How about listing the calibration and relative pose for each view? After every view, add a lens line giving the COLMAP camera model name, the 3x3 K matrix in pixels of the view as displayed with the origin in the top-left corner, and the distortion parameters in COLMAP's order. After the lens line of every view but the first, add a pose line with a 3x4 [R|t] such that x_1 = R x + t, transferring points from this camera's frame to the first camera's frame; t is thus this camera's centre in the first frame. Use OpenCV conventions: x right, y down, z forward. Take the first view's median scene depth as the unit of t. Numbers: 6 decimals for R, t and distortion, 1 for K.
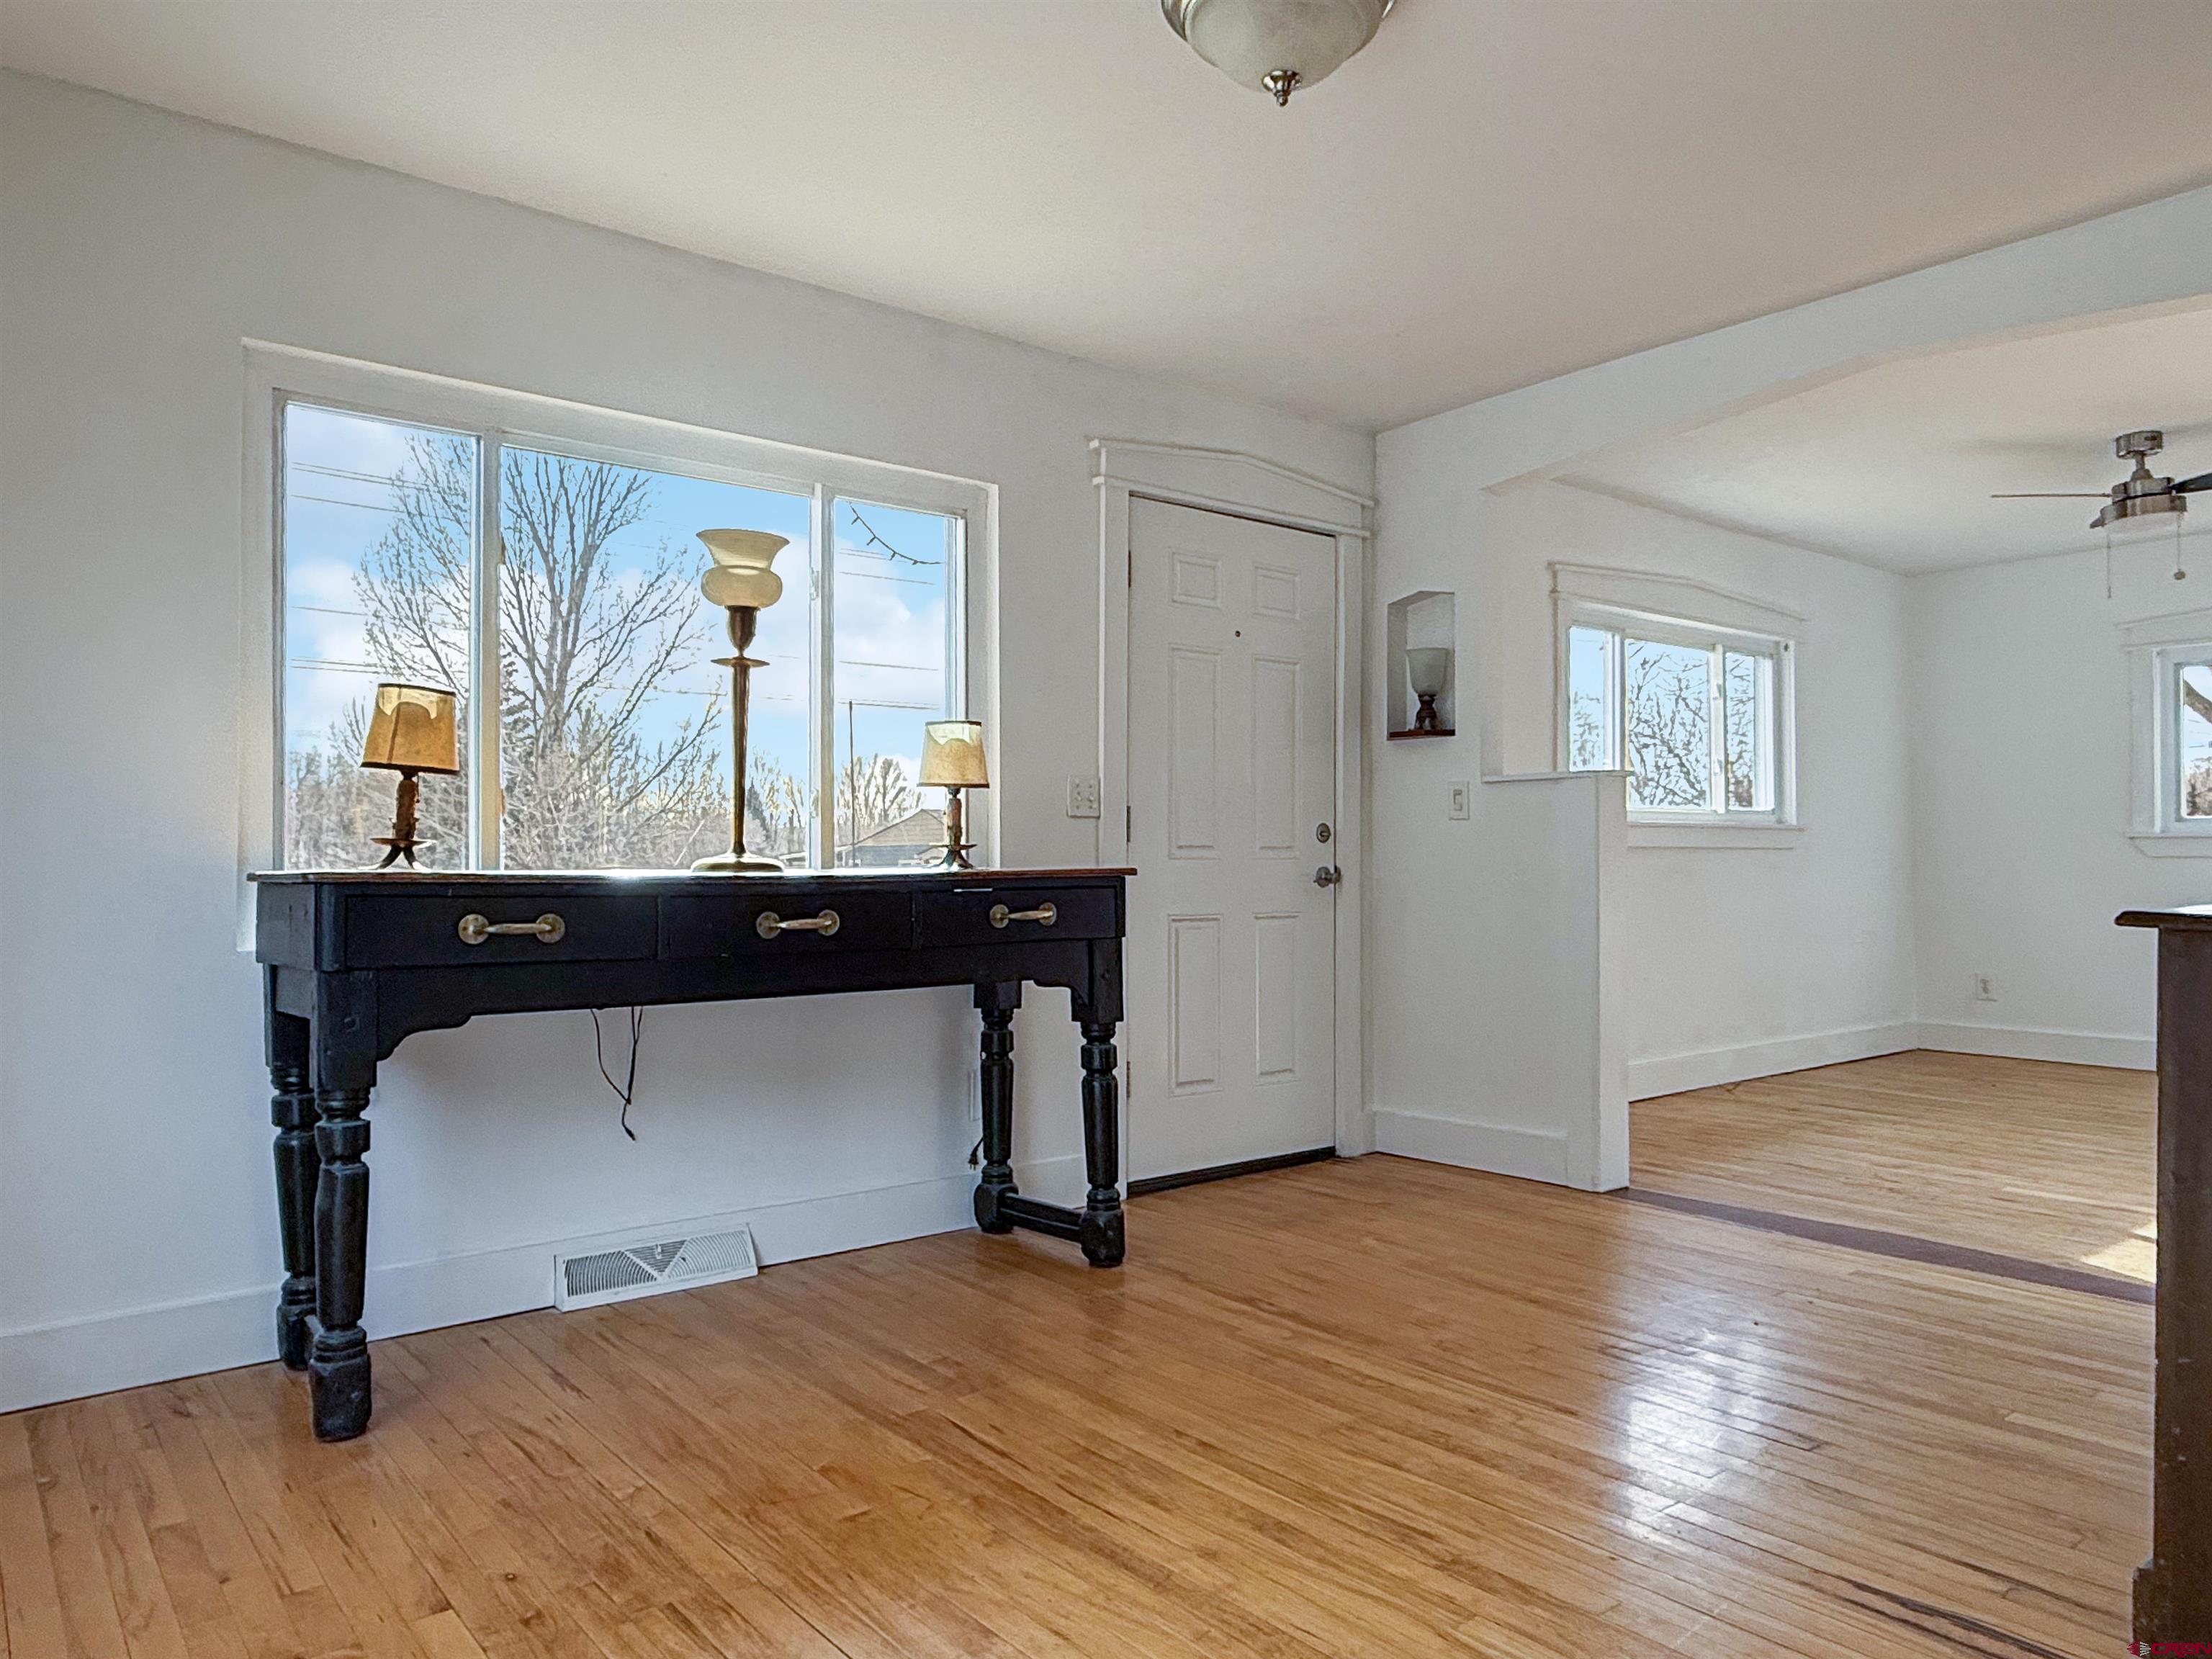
lens RADIAL K [[1479.1, 0, 1106.0], [0, 1479.1, 829.5], [0, 0, 1]] dist [0.001567, 0.000683]
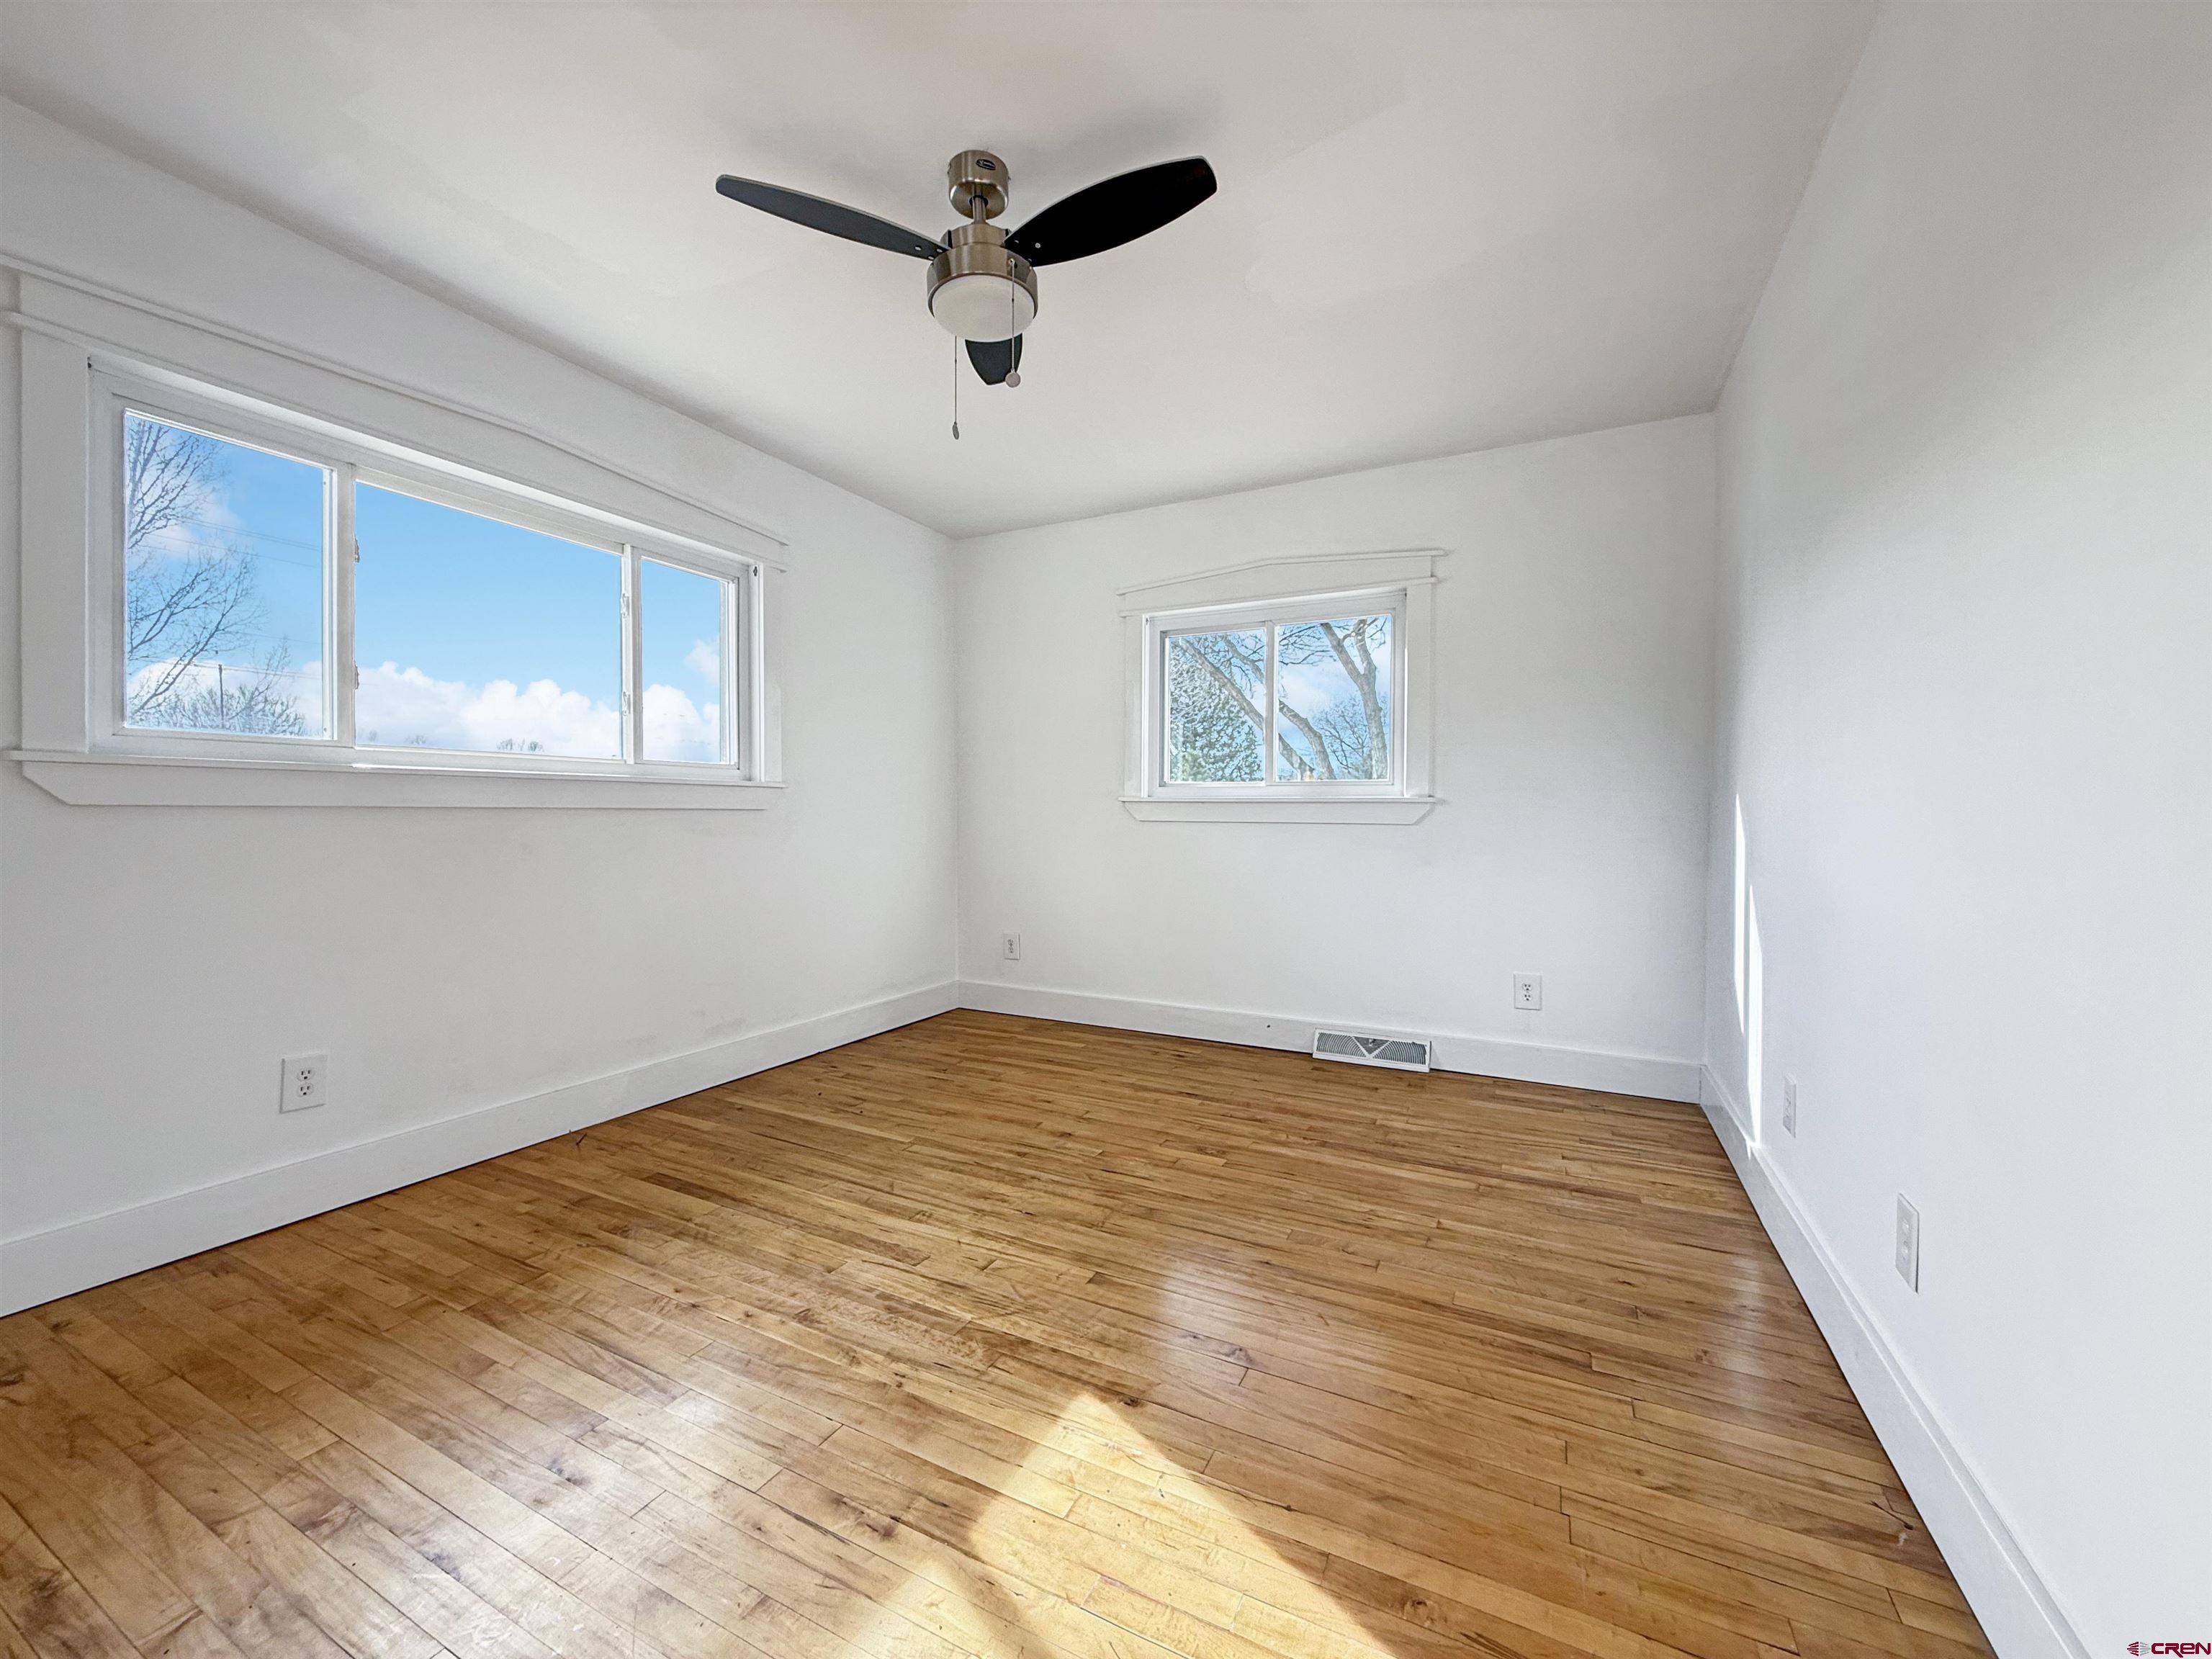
lens RADIAL K [[883.8, 0, 1106.0], [0, 883.8, 829.5], [0, 0, 1]] dist [-0.000604, -0.000008]
pose [[0.911264, -0.001514, 0.411819, 0.434029], [-0.013765, 0.999323, 0.034131, 0.003924], [-0.411592, -0.036771, 0.910626, 0.454465]]
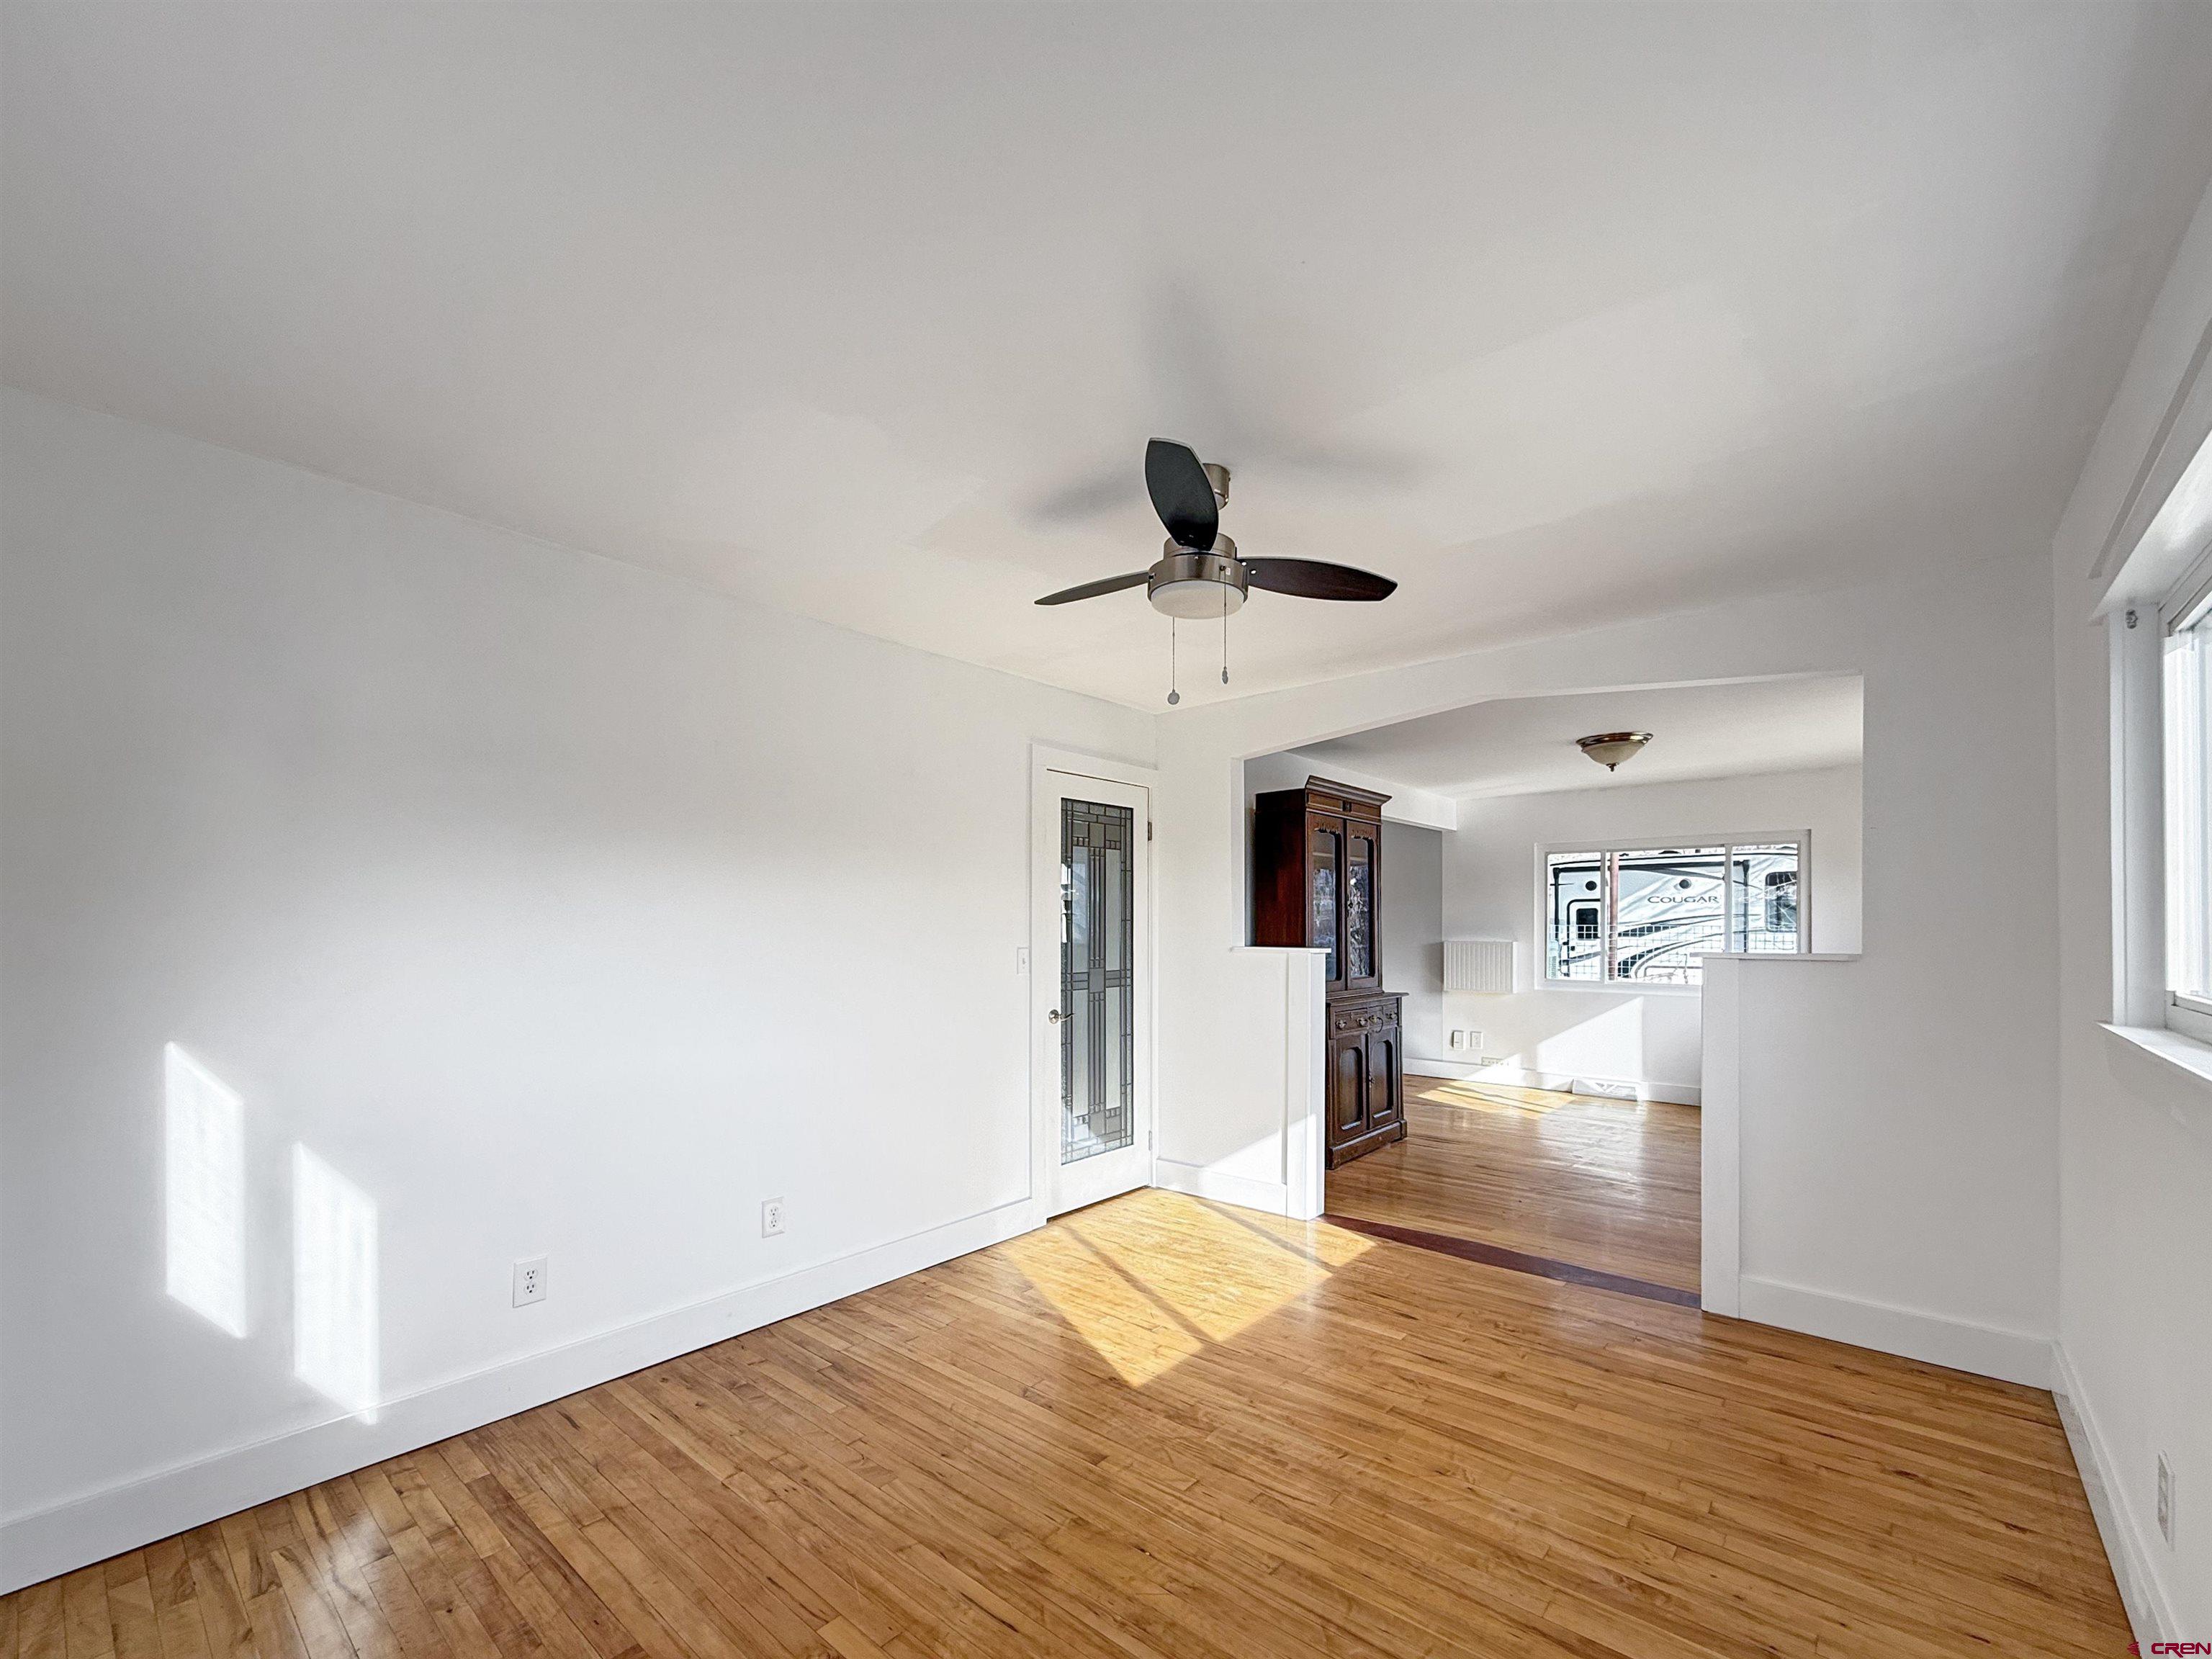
lens RADIAL K [[912.9, 0, 1112.9], [0, 912.9, 923.9], [0, 0, 1]] dist [0.000841, 0.000133]
pose [[-0.982411, 0.000763, -0.186728, 0.607380], [0.005787, 0.999636, -0.026360, -0.030437], [0.186640, -0.026977, -0.982058, 1.051552]]
